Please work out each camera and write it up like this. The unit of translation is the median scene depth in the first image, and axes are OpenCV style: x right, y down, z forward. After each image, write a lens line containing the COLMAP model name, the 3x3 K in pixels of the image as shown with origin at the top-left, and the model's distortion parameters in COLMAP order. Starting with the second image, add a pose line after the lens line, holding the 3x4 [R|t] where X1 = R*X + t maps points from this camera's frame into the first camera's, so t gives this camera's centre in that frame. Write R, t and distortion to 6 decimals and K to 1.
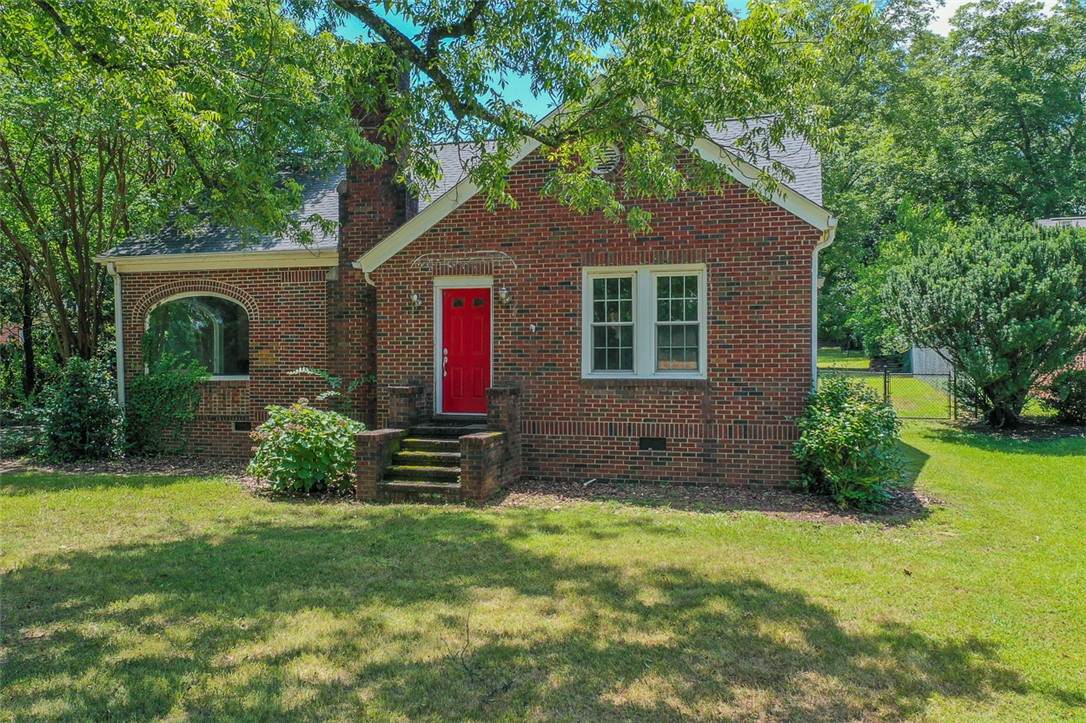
lens RADIAL K [[852.2, 0, 543.0], [0, 852.2, 361.5], [0, 0, 1]] dist [-0.000218, 0.000238]
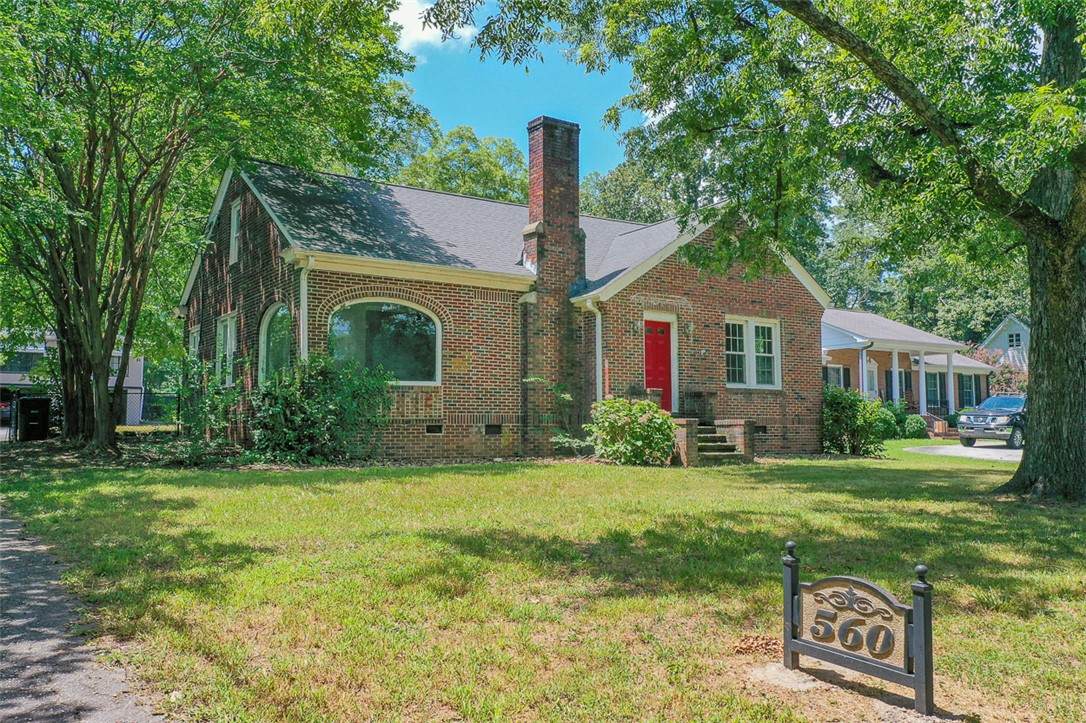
lens RADIAL K [[852.2, 0, 543.0], [0, 852.2, 361.5], [0, 0, 1]] dist [-0.000218, 0.000238]
pose [[0.667279, 0.060342, 0.742360, -1.293630], [0.001089, 0.996633, -0.081990, 0.097385], [-0.744807, 0.055519, 0.664966, 0.232341]]
